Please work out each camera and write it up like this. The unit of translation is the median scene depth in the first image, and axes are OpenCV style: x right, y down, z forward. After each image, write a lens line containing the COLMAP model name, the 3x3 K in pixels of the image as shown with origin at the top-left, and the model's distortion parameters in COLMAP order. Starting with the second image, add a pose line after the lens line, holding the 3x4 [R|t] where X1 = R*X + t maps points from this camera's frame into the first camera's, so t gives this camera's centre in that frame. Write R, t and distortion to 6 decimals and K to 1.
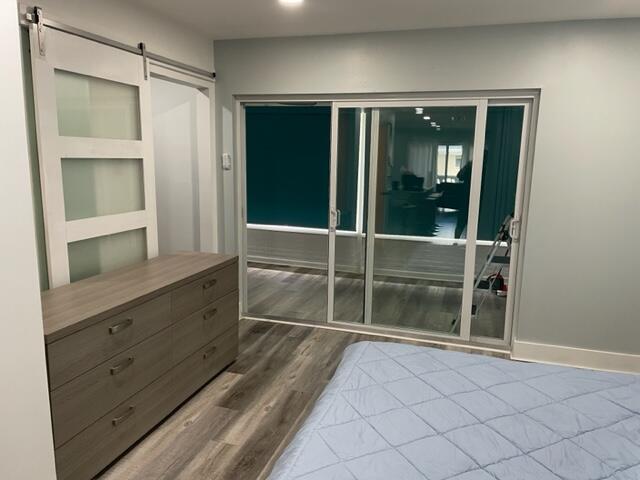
lens RADIAL K [[479.8, 0, 322.5], [0, 479.8, 233.3], [0, 0, 1]] dist [0.096836, -0.116144]
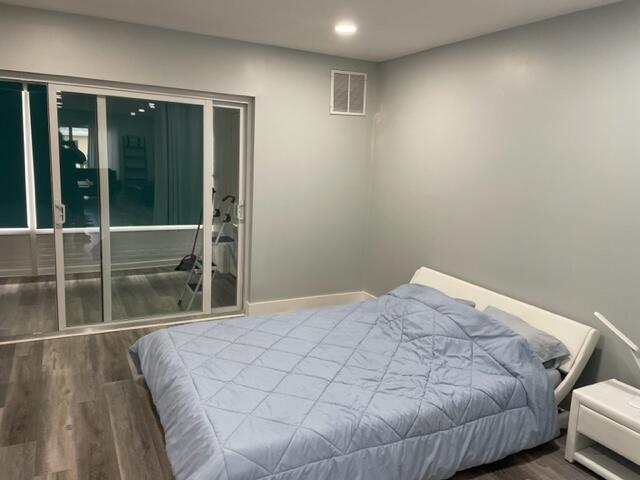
lens RADIAL K [[479.8, 0, 322.5], [0, 479.8, 233.3], [0, 0, 1]] dist [0.096836, -0.116144]
pose [[0.712925, -0.100197, 0.694046, -0.282497], [0.077051, 0.994939, 0.064489, -0.017681], [-0.696995, 0.007502, 0.717037, 0.006285]]
